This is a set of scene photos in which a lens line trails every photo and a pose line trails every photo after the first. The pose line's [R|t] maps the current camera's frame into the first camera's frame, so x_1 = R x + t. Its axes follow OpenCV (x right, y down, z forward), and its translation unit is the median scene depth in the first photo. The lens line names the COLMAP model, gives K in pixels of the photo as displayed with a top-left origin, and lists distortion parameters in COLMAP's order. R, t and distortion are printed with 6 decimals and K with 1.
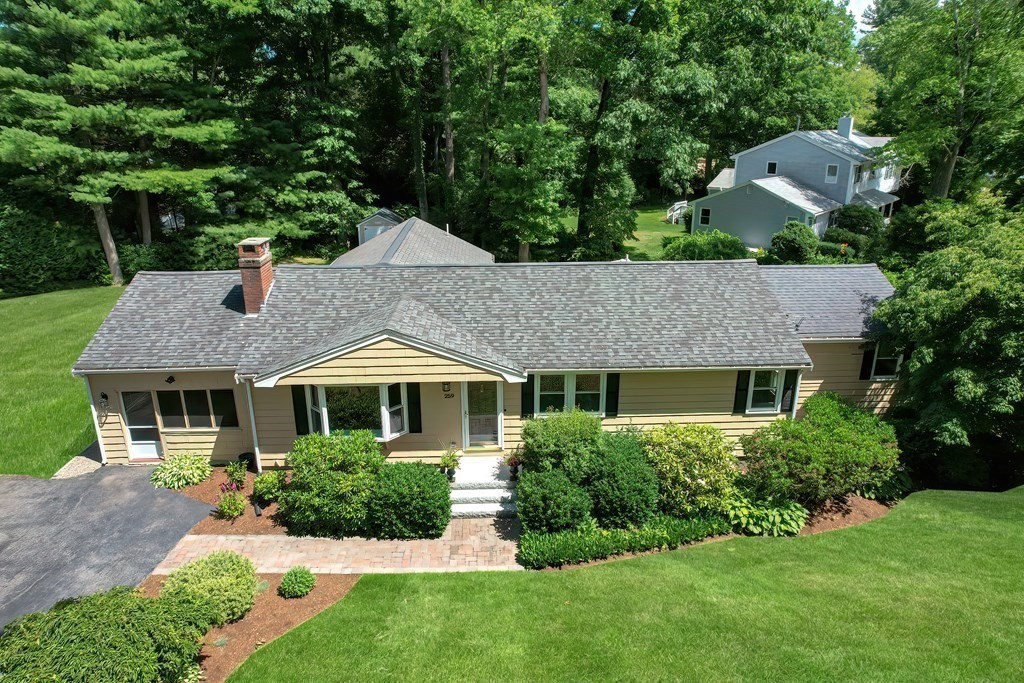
lens RADIAL K [[659.3, 0, 524.4], [0, 659.3, 339.8], [0, 0, 1]] dist [-0.028253, 0.001832]
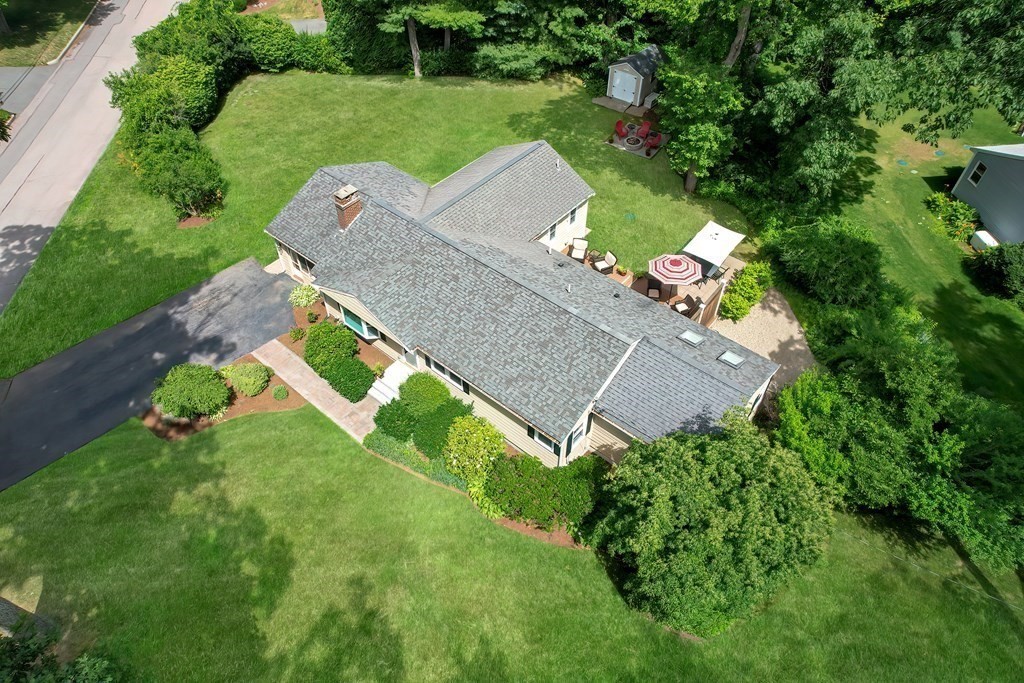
lens RADIAL K [[659.3, 0, 524.4], [0, 659.3, 339.8], [0, 0, 1]] dist [-0.028253, 0.001832]
pose [[0.750636, 0.484045, -0.449718, 0.851239], [-0.223205, 0.826413, 0.516935, -0.797603], [0.621872, -0.287651, 0.728377, -0.030198]]
